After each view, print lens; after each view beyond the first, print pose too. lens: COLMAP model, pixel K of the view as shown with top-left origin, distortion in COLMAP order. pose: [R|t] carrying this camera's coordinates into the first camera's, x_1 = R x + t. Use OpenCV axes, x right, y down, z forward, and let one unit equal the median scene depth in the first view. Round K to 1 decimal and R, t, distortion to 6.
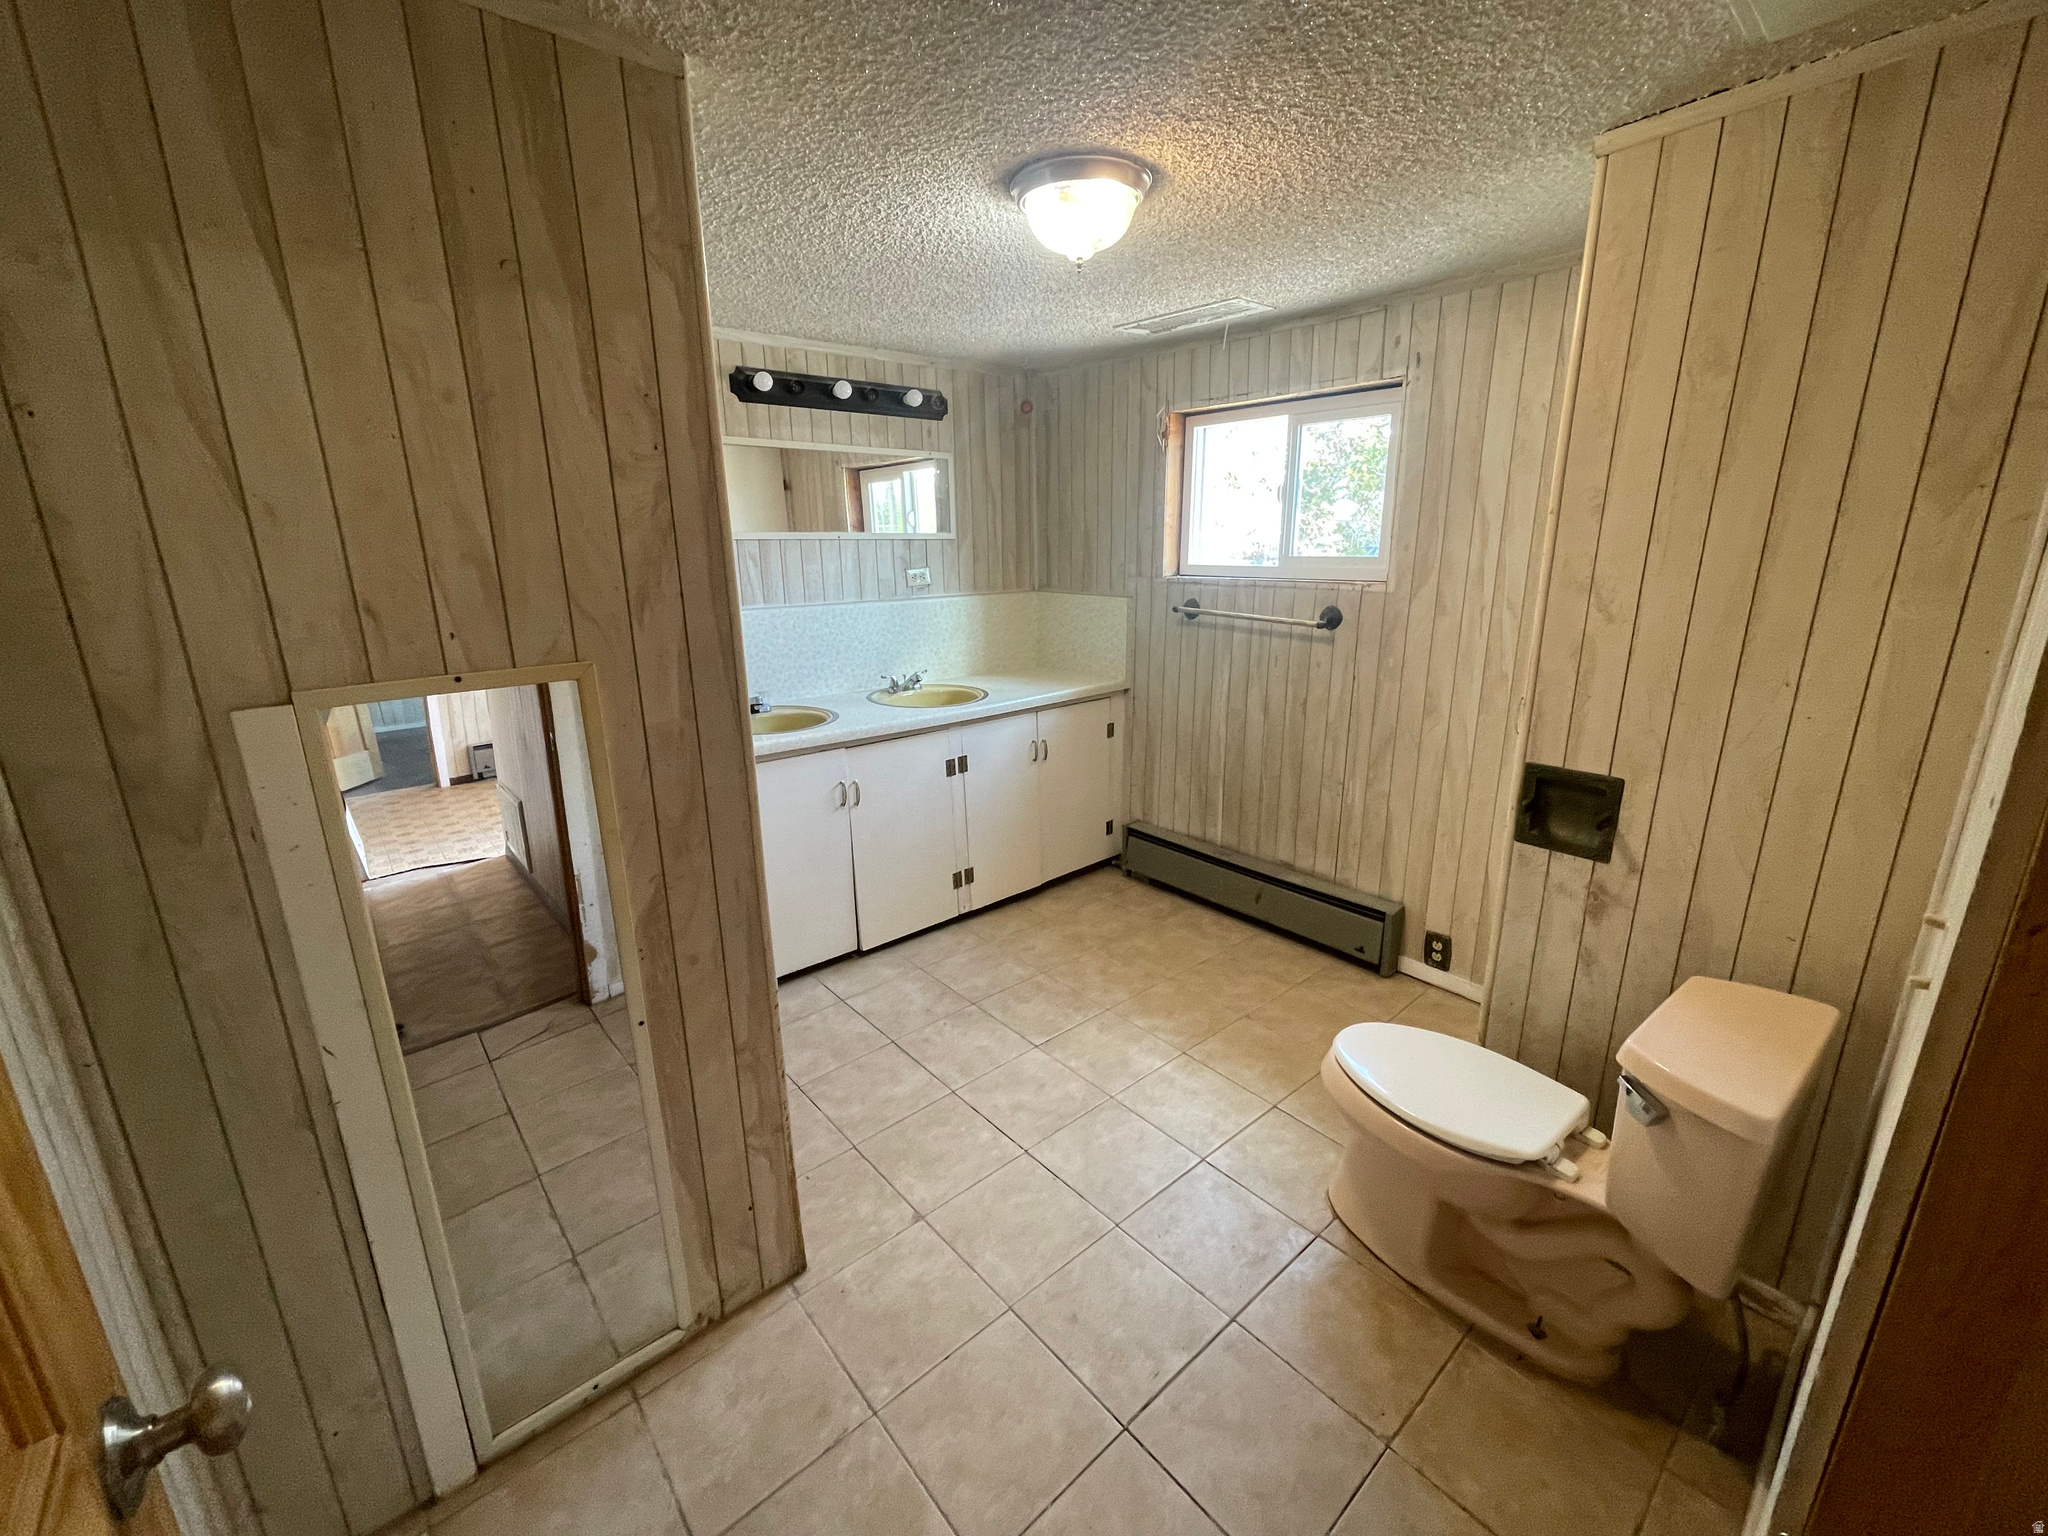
lens RADIAL K [[830.8, 0, 1021.8], [0, 830.8, 754.1], [0, 0, 1]] dist [-0.001685, -0.000151]
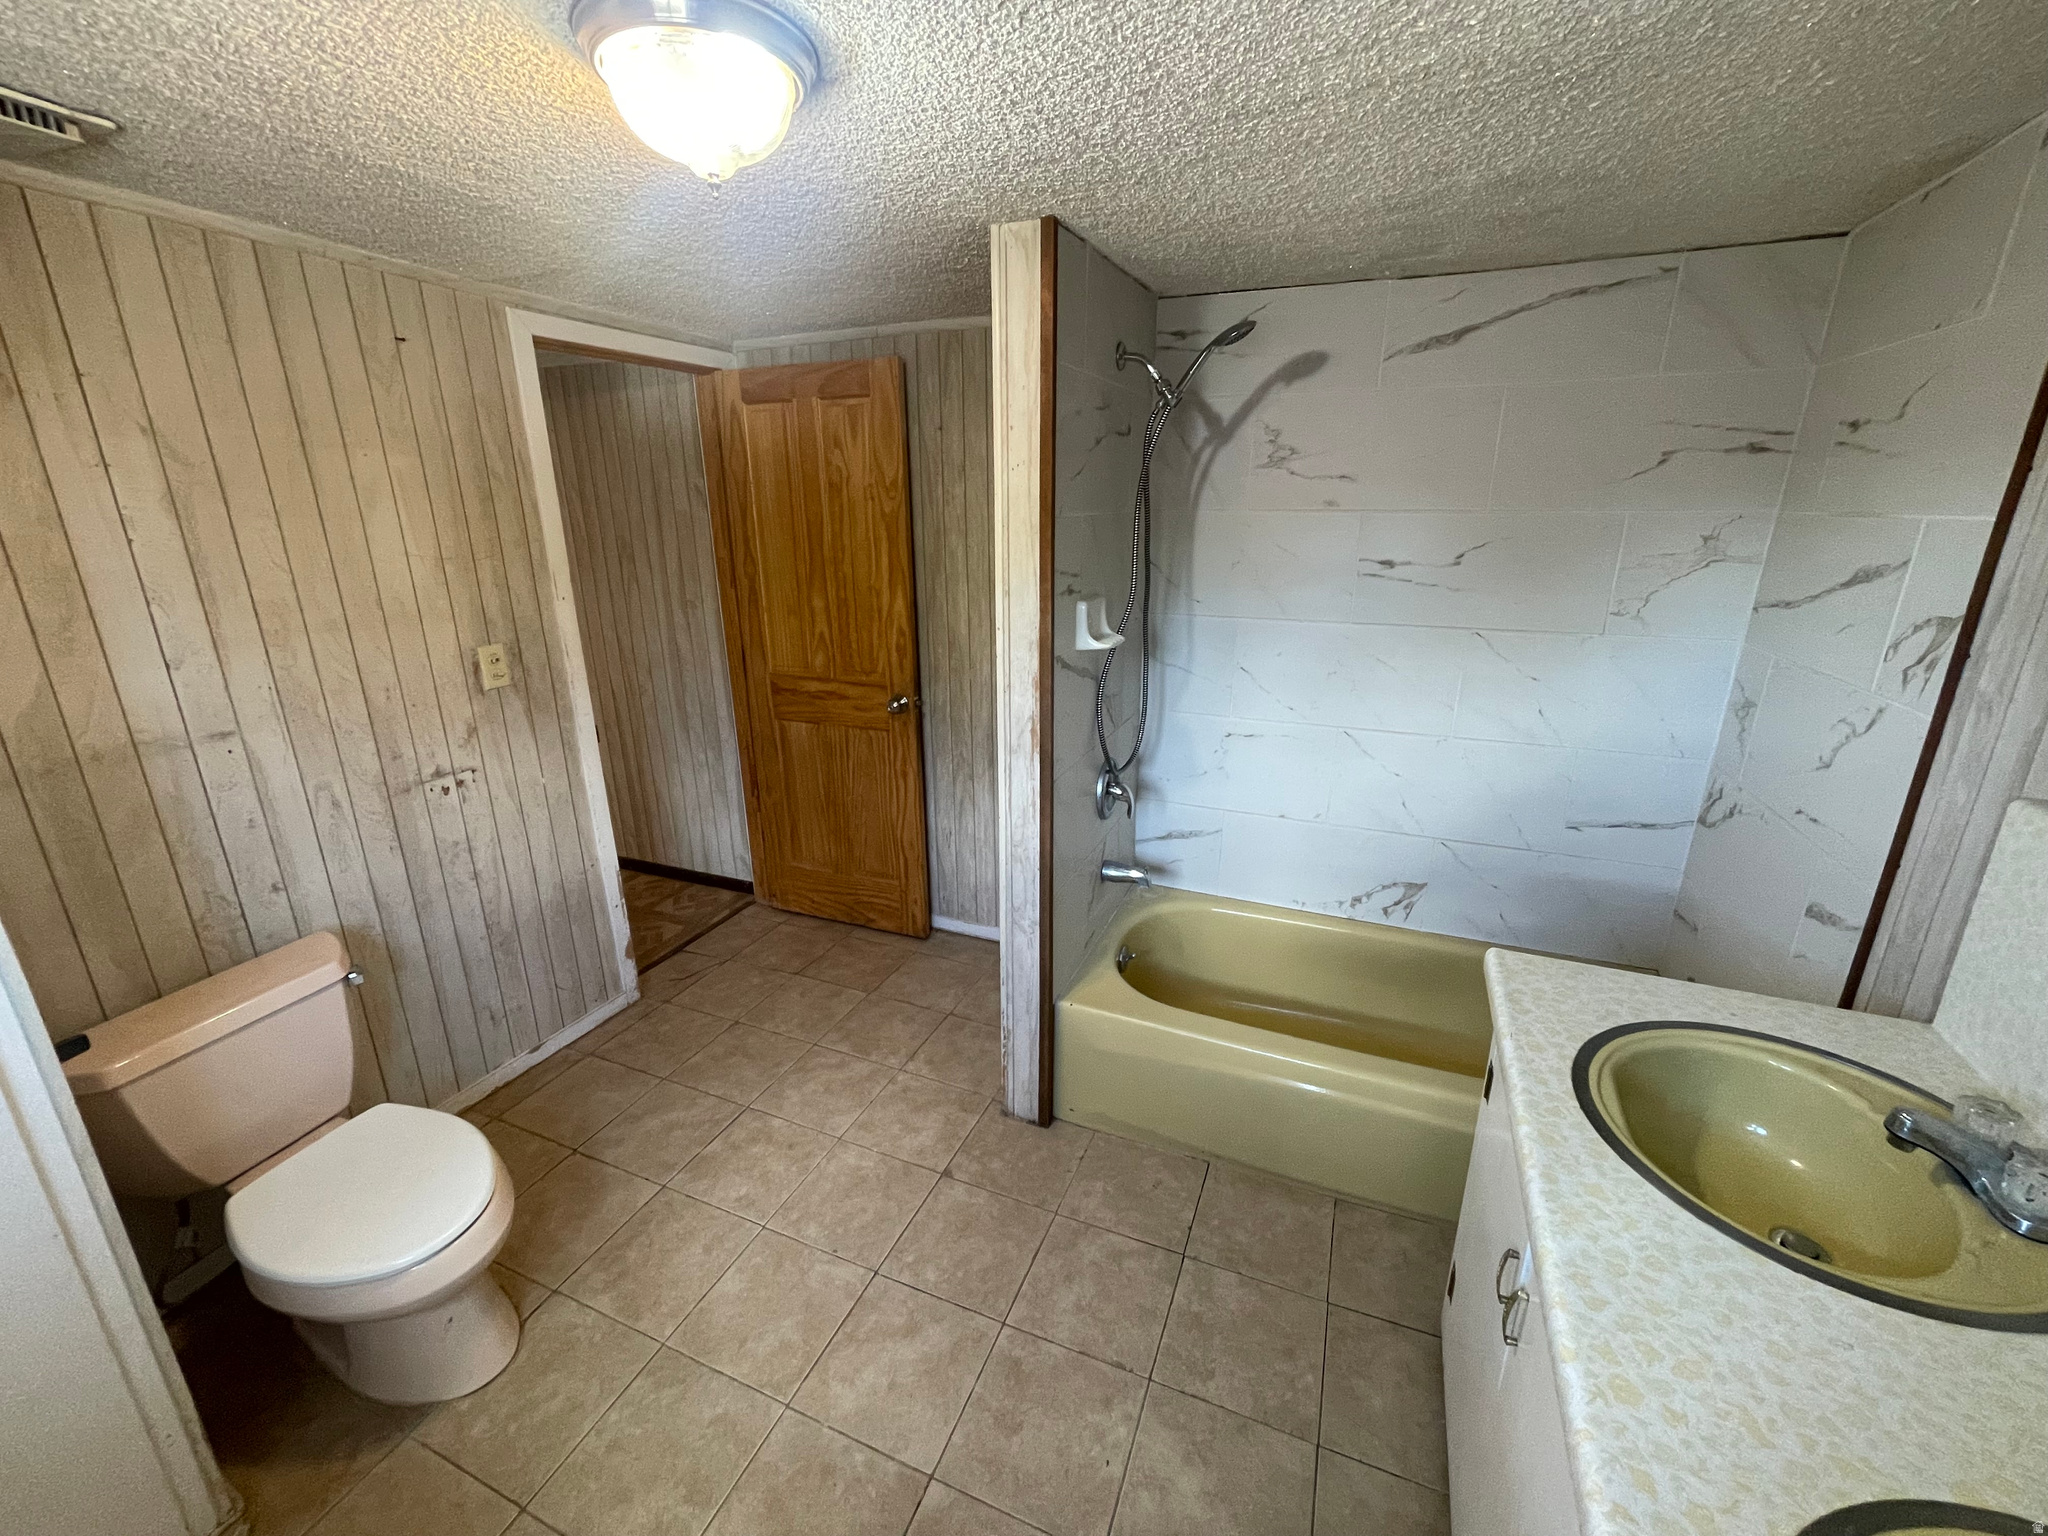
lens RADIAL K [[830.8, 0, 1021.8], [0, 830.8, 754.1], [0, 0, 1]] dist [-0.001685, -0.000151]
pose [[-0.893331, 0.148966, -0.423991, 0.101497], [-0.096624, 0.857730, 0.504939, -0.292389], [0.438889, 0.492045, -0.751843, 0.932664]]
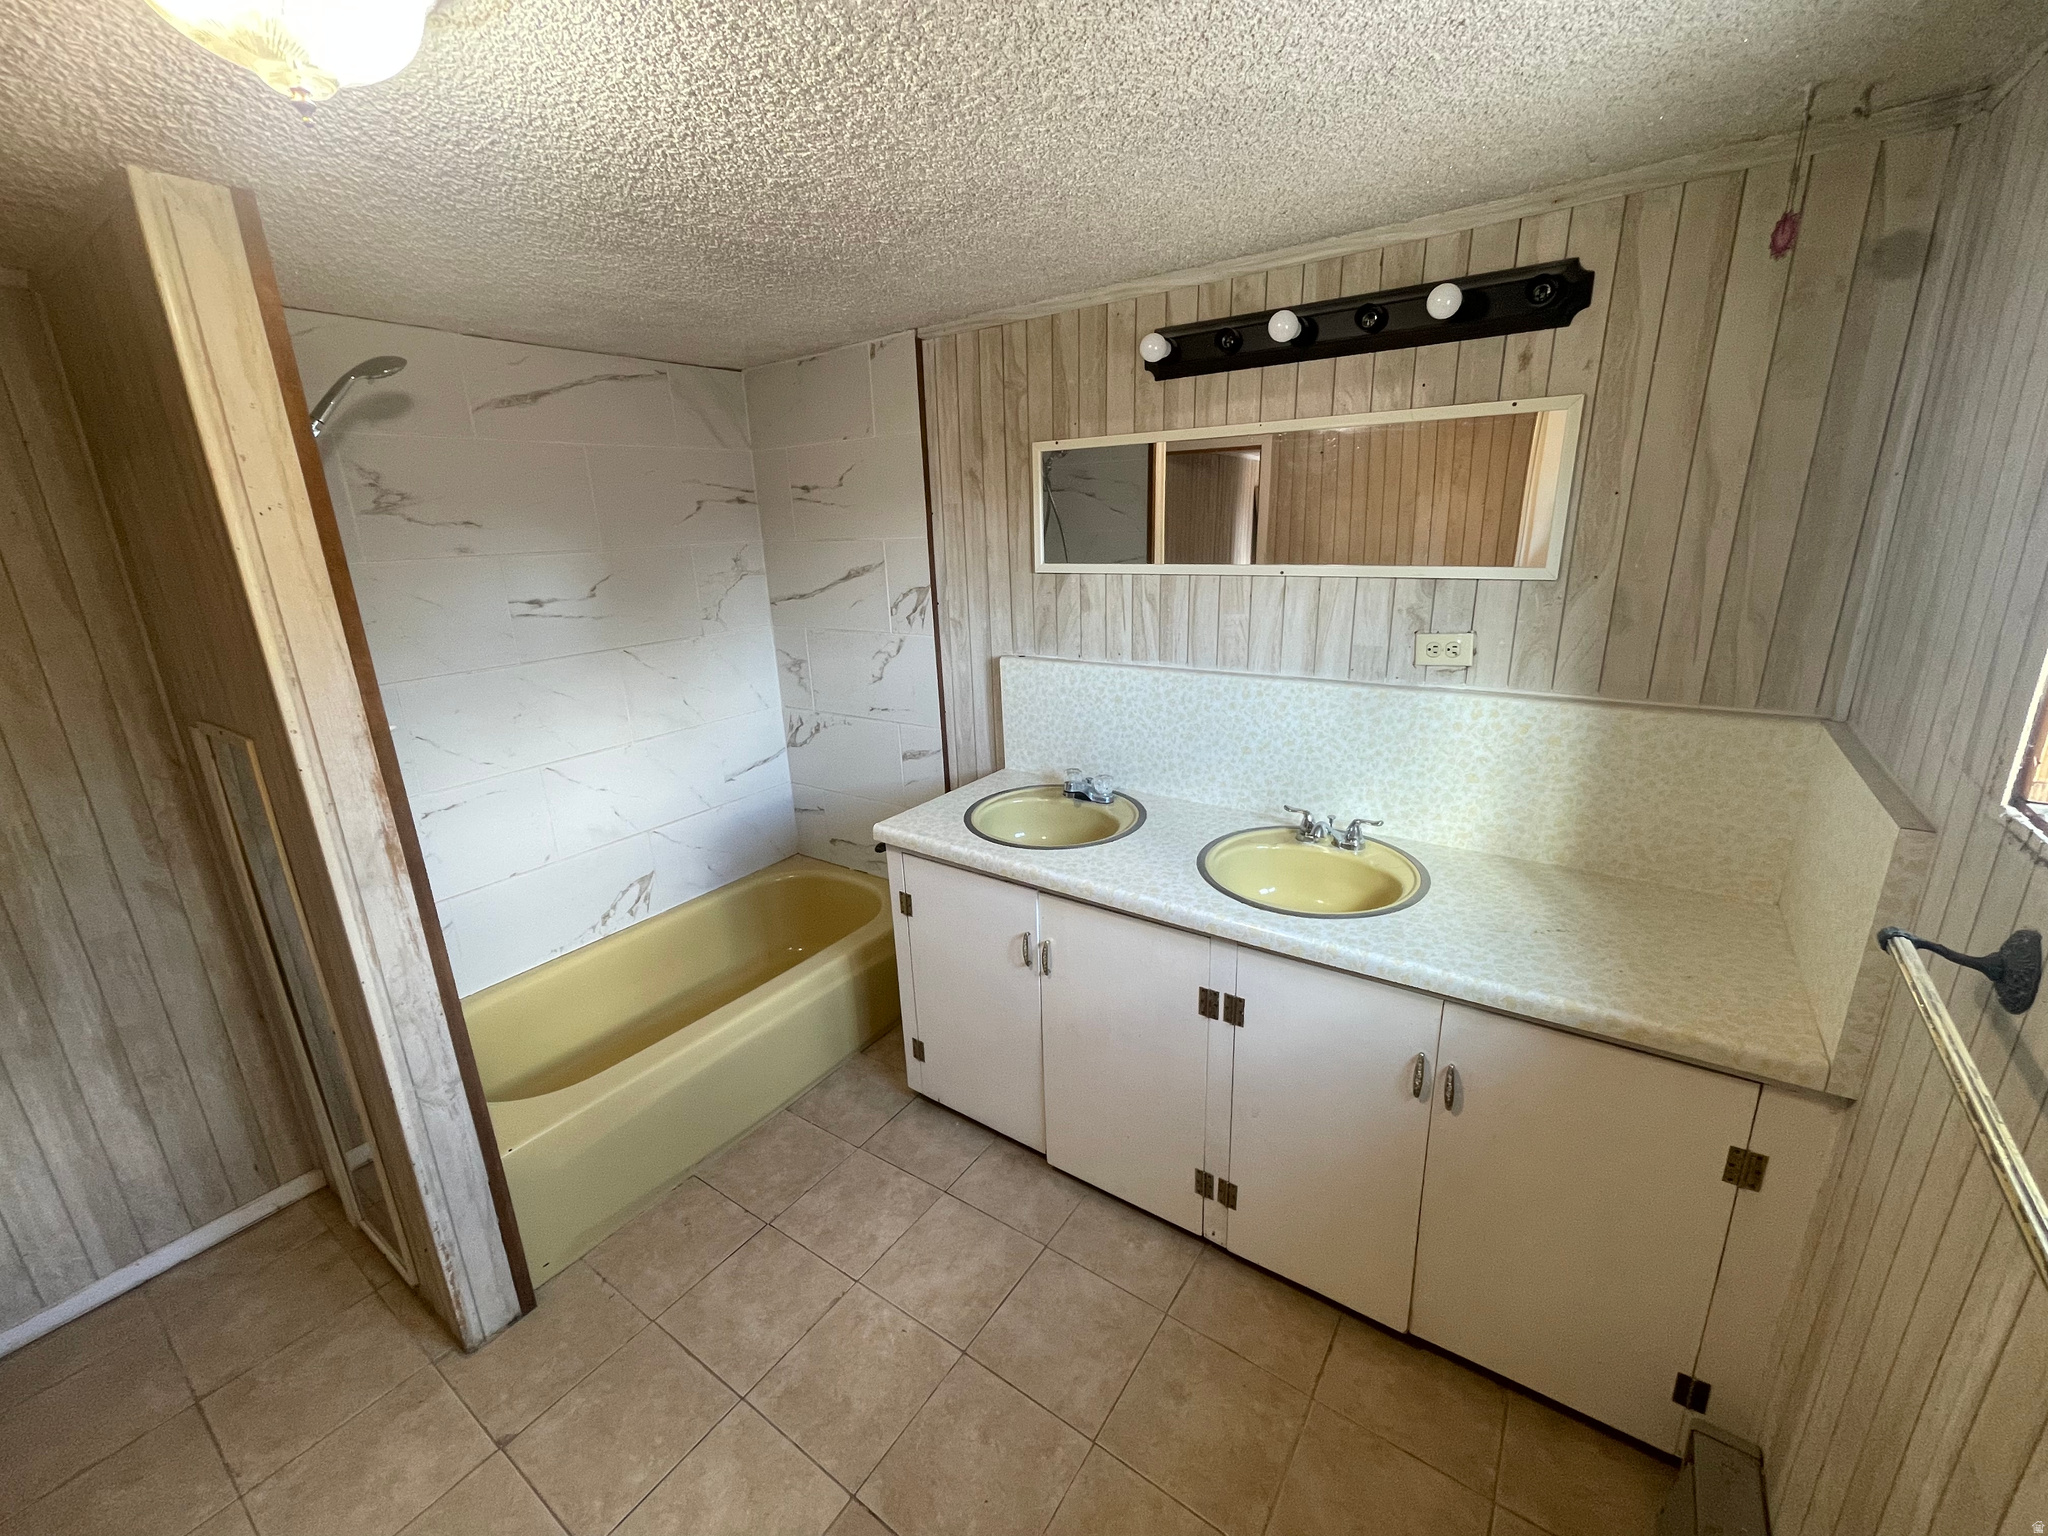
lens RADIAL K [[830.8, 0, 1021.8], [0, 830.8, 754.1], [0, 0, 1]] dist [-0.001685, -0.000151]
pose [[0.249310, 0.270418, -0.929903, 0.344440], [-0.212204, 0.952141, 0.219992, -0.230964], [0.944888, 0.142483, 0.294762, 0.665423]]
